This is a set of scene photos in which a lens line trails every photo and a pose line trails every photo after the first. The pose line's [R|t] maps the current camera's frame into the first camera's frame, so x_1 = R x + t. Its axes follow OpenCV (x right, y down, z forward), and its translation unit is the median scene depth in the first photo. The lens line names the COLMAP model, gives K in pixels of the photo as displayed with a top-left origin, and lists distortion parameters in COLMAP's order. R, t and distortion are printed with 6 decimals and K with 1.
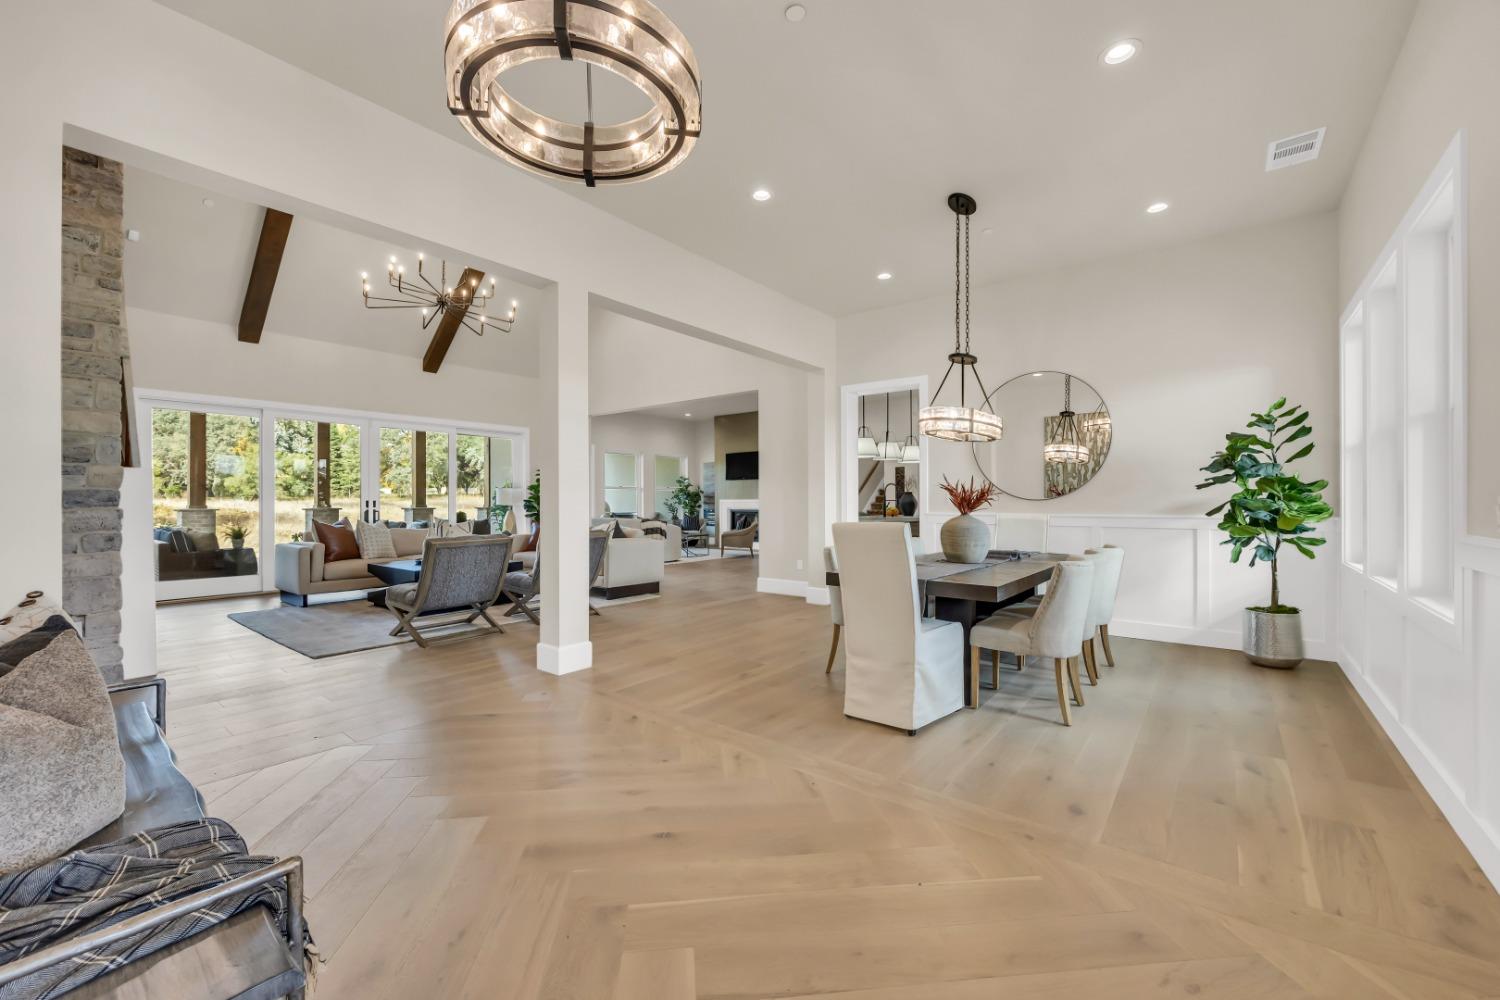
lens RADIAL K [[597.8, 0, 750.0], [0, 597.8, 500.0], [0, 0, 1]] dist [0.000961, 0.000024]
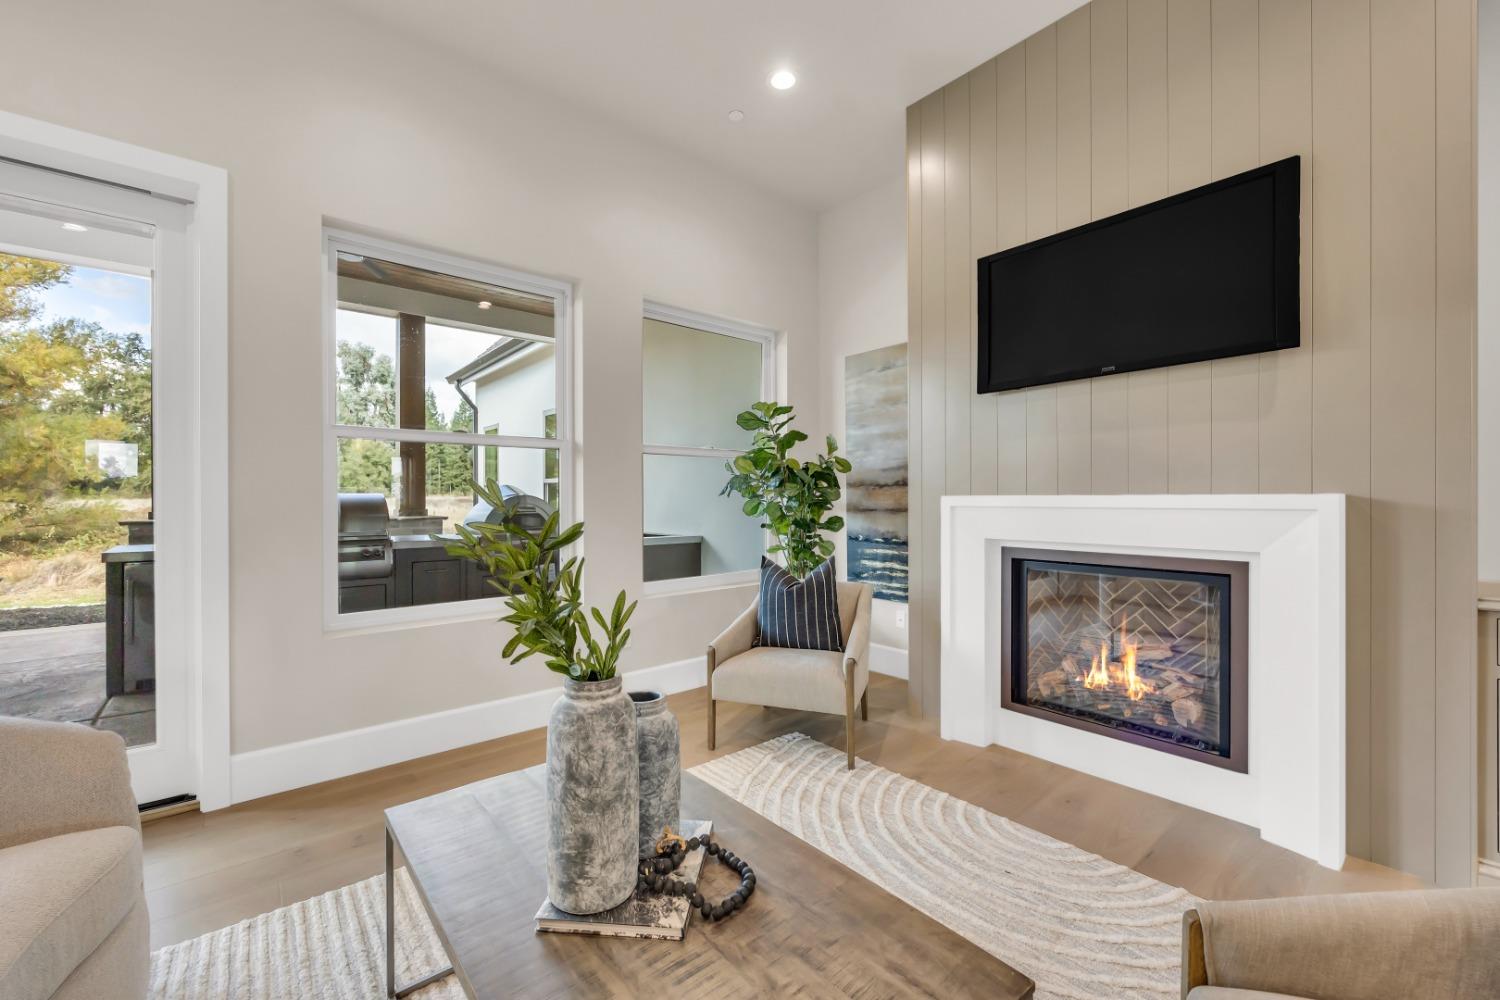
lens RADIAL K [[598.9, 0, 747.3], [0, 598.9, 506.3], [0, 0, 1]] dist [-0.000970, -0.000017]
pose [[0.980480, 0.003474, -0.196589, -0.159618], [-0.000395, 0.999877, 0.015700, -0.000737], [0.196619, -0.015316, 0.980360, 1.695764]]
